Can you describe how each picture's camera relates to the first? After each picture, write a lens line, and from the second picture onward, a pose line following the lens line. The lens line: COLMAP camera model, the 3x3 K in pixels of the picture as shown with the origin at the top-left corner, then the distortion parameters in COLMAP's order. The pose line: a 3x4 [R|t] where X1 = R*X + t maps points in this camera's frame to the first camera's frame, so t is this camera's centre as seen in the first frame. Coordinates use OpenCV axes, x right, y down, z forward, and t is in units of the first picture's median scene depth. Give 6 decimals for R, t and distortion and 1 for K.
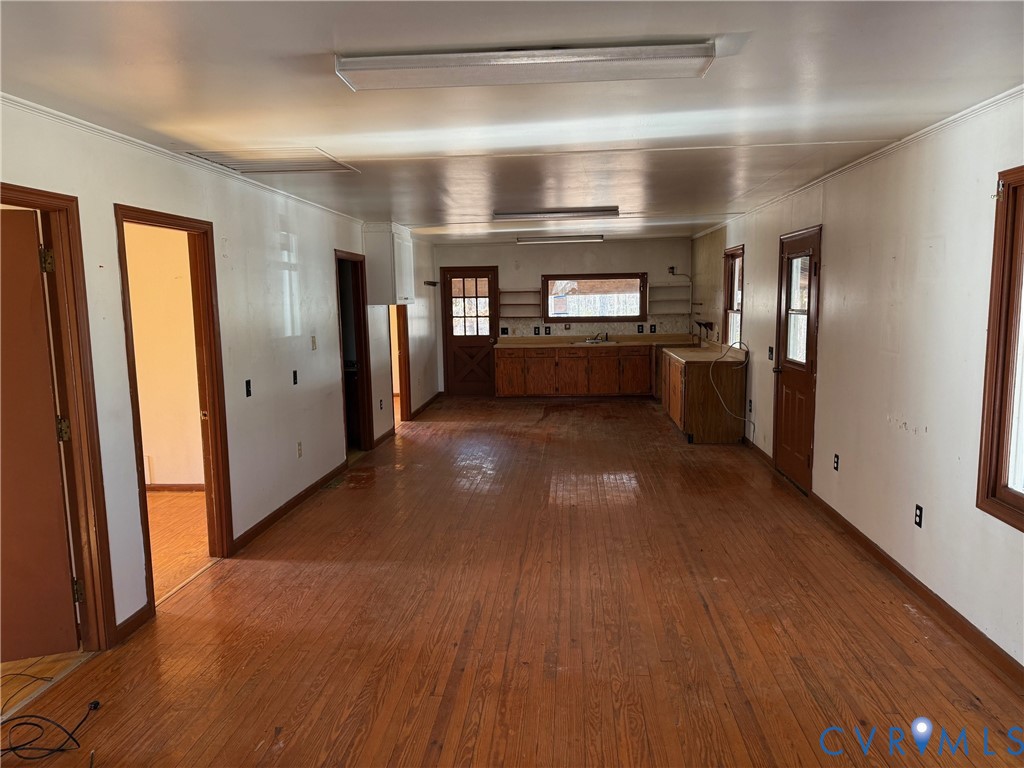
lens RADIAL K [[700.3, 0, 512.0], [0, 700.3, 384.0], [0, 0, 1]] dist [0.052527, -0.064744]
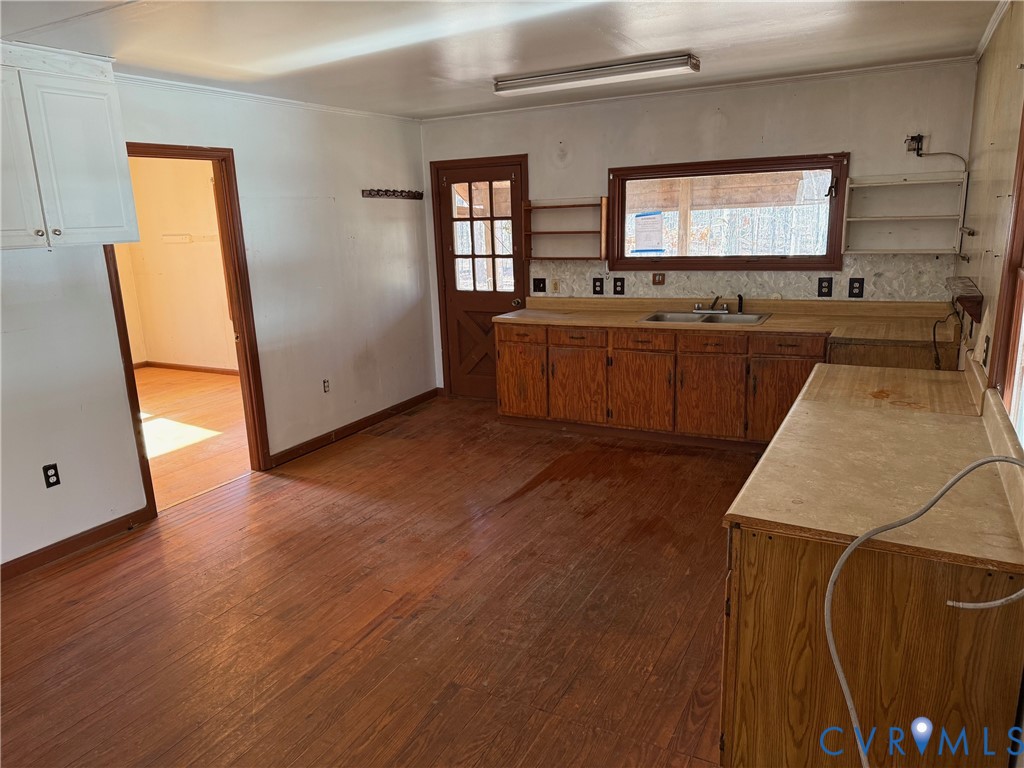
lens RADIAL K [[700.3, 0, 512.0], [0, 700.3, 384.0], [0, 0, 1]] dist [0.052527, -0.064744]
pose [[0.917219, 0.078641, -0.390545, 0.180748], [-0.031044, 0.991451, 0.126734, -0.068297], [0.397173, -0.104119, 0.911819, 0.513576]]
